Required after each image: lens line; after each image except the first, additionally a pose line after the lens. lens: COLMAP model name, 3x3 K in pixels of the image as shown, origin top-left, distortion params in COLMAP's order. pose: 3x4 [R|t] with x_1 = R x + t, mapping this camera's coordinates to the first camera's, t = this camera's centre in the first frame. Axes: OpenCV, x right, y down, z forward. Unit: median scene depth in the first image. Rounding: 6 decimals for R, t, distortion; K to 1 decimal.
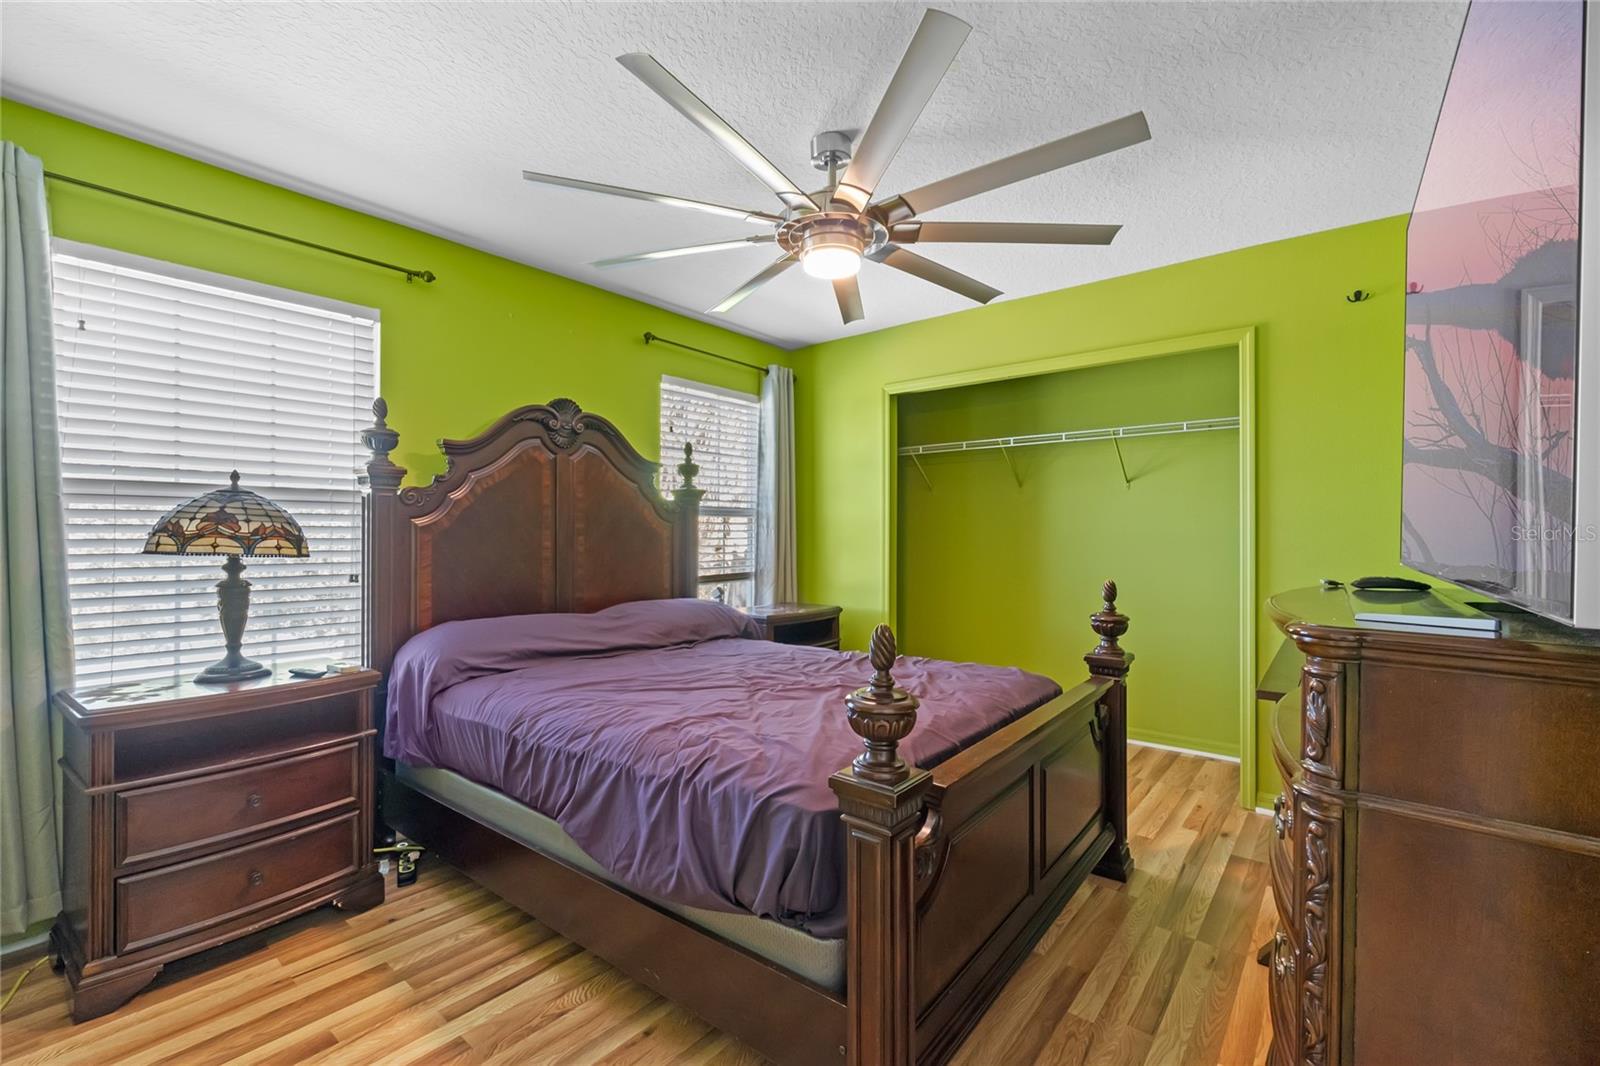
lens RADIAL K [[688.3, 0, 794.0], [0, 688.3, 533.6], [0, 0, 1]] dist [-0.001181, 0.000494]
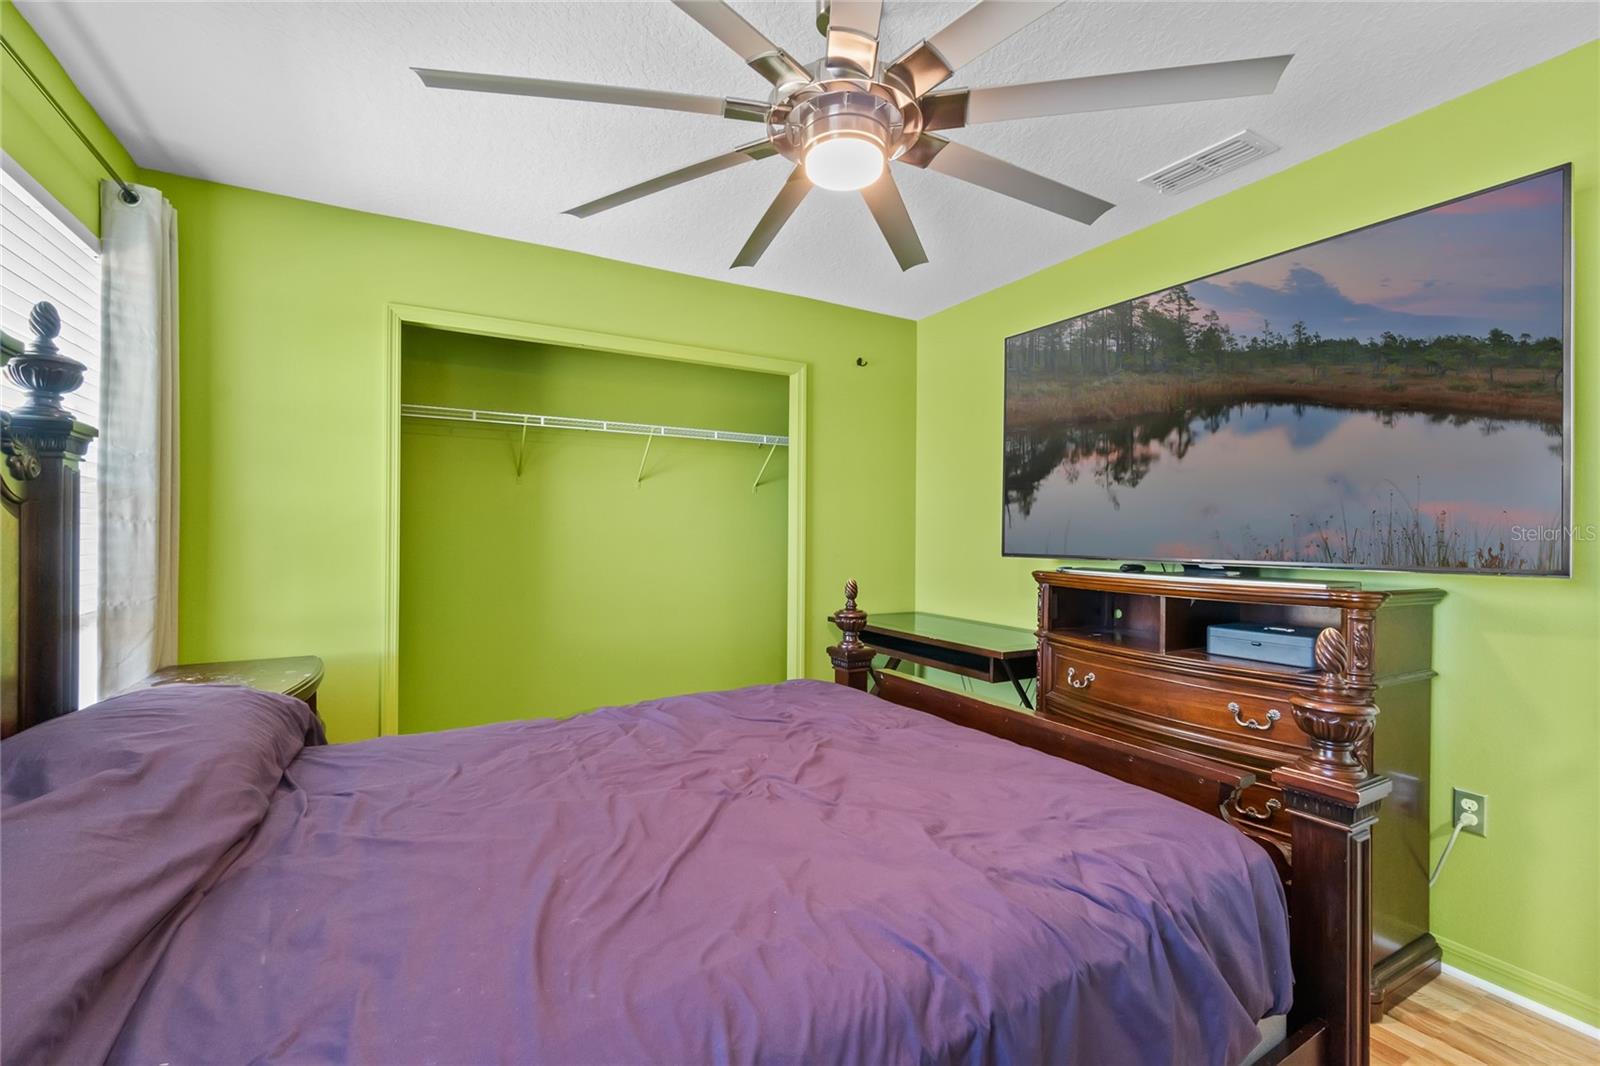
lens RADIAL K [[688.3, 0, 794.0], [0, 688.3, 533.6], [0, 0, 1]] dist [-0.001181, 0.000494]
pose [[0.358688, -0.000713, 0.933457, -0.347078], [-0.008832, 0.999952, 0.004157, -0.004925], [-0.933416, -0.009735, 0.358665, 0.420047]]
